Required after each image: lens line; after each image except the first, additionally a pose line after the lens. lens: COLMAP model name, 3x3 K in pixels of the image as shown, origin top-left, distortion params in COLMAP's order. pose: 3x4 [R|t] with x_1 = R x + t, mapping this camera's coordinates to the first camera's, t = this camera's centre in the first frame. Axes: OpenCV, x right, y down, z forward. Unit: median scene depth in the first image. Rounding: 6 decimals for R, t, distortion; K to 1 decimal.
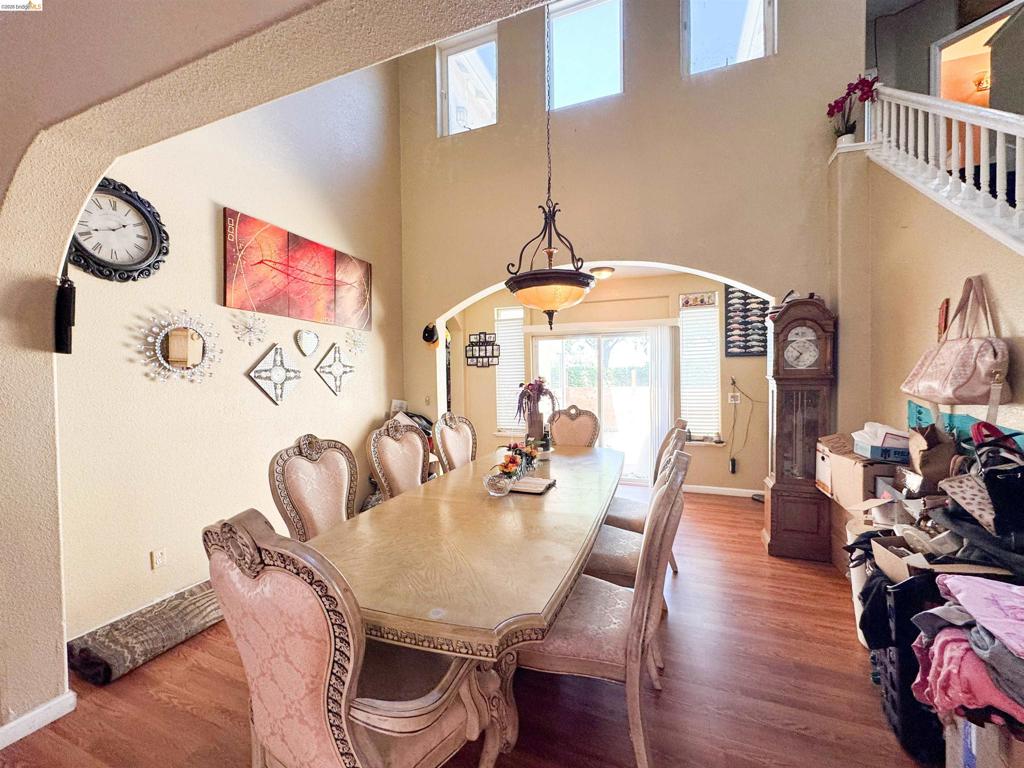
lens RADIAL K [[416.1, 0, 510.9], [0, 416.1, 382.4], [0, 0, 1]] dist [0.000243, -0.000050]
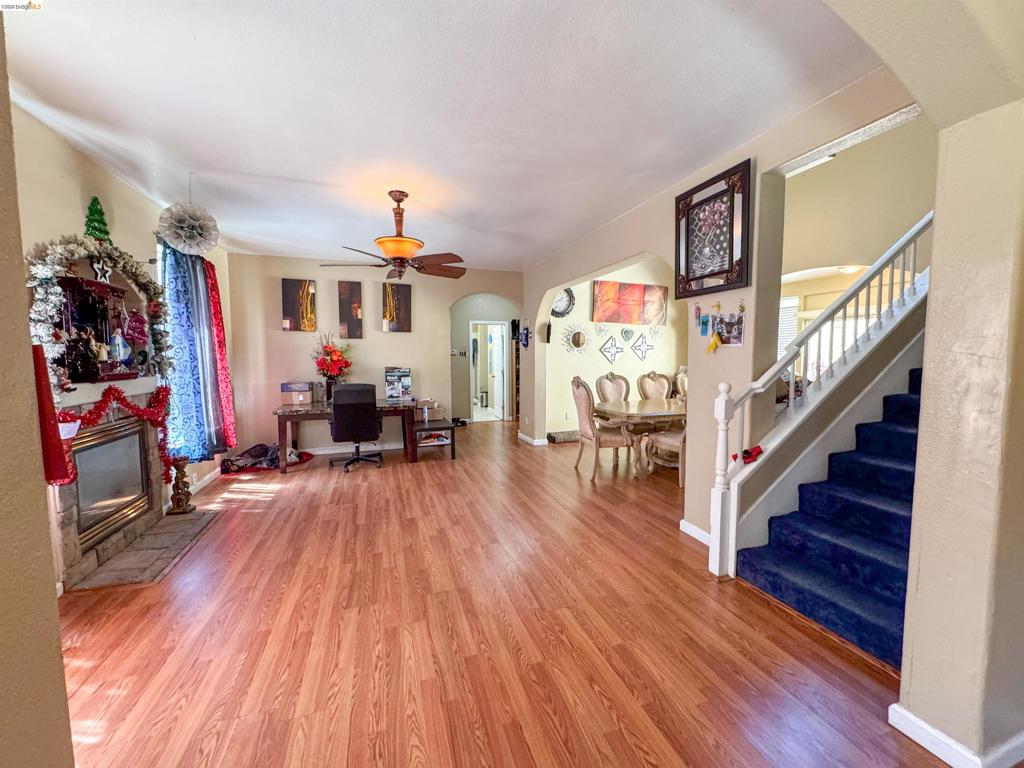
lens RADIAL K [[416.1, 0, 512.9], [0, 416.1, 384.5], [0, 0, 1]] dist [0.000243, -0.000050]
pose [[0.643139, 0.063684, -0.763097, 0.806708], [-0.018378, 0.997532, 0.067759, 0.023898], [0.765529, -0.029554, 0.642722, -0.843201]]
